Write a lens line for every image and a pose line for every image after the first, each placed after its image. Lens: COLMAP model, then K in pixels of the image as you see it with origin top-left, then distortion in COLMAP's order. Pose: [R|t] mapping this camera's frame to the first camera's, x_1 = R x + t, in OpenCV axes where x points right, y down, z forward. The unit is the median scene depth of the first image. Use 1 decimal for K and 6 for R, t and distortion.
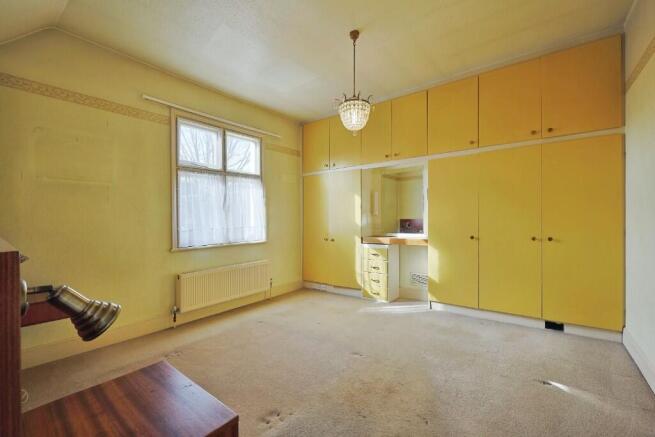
lens RADIAL K [[280.6, 0, 324.9], [0, 280.6, 214.2], [0, 0, 1]] dist [0.008811, -0.001680]
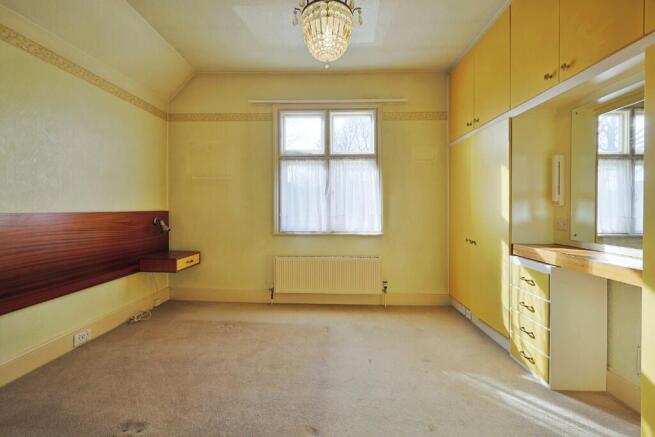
lens RADIAL K [[280.6, 0, 322.2], [0, 280.6, 206.3], [0, 0, 1]] dist [0.008811, -0.001680]
pose [[0.592894, 0.012542, -0.805183, 0.370059], [-0.001530, 0.999894, 0.014448, 0.003818], [0.805279, -0.007334, 0.592851, 0.409466]]
